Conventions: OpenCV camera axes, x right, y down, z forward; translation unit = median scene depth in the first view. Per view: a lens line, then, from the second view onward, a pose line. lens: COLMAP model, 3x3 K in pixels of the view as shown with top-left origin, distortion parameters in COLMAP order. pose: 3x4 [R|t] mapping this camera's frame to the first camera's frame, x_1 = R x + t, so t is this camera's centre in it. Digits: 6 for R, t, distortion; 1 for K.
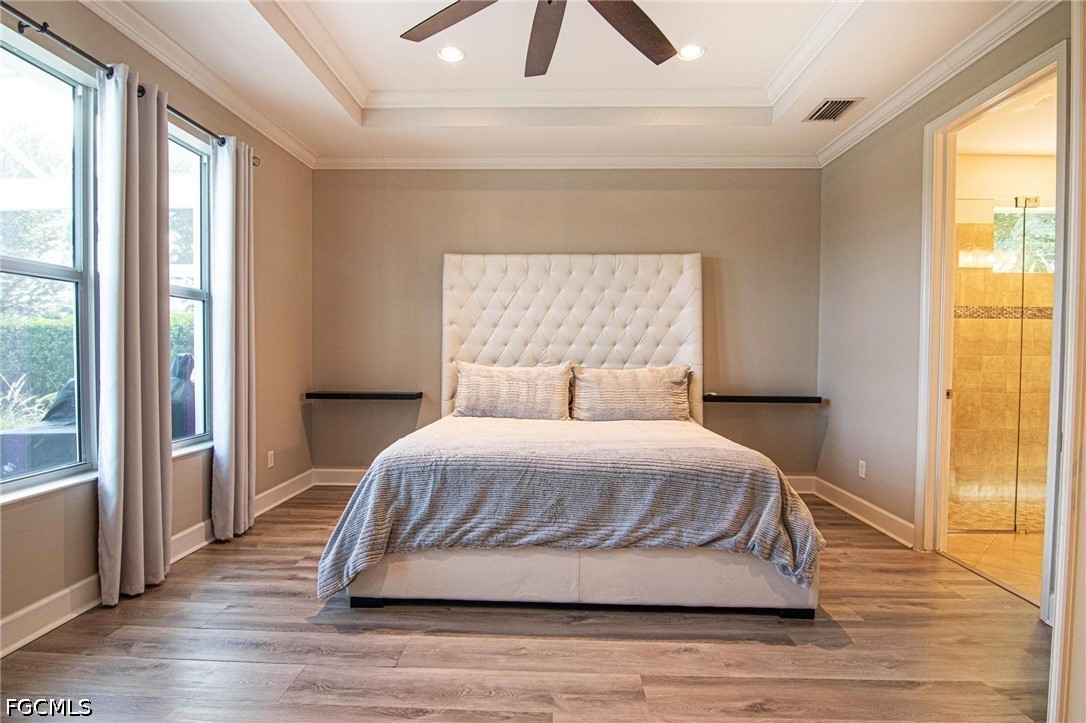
lens RADIAL K [[553.5, 0, 541.3], [0, 553.5, 361.7], [0, 0, 1]] dist [-0.007299, -0.010751]
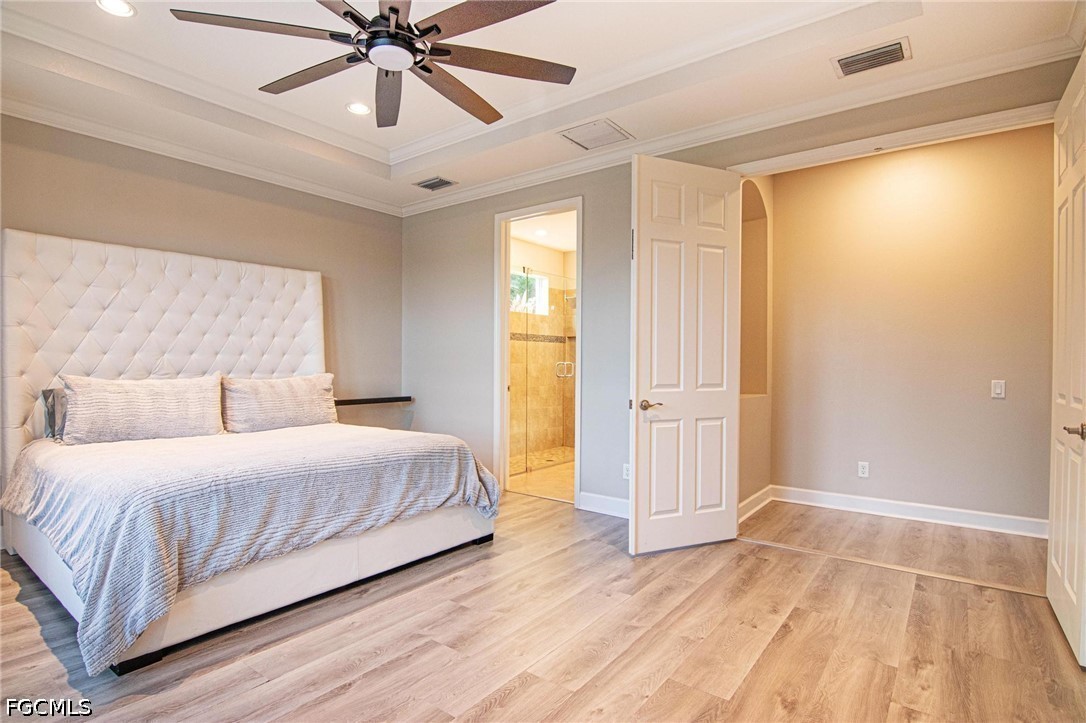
lens RADIAL K [[553.5, 0, 536.7], [0, 553.5, 363.0], [0, 0, 1]] dist [-0.007299, -0.010751]
pose [[0.578031, -0.004137, 0.816004, -0.655103], [0.013138, 0.999905, -0.004238, -0.008177], [-0.815909, 0.013170, 0.578030, 0.020897]]
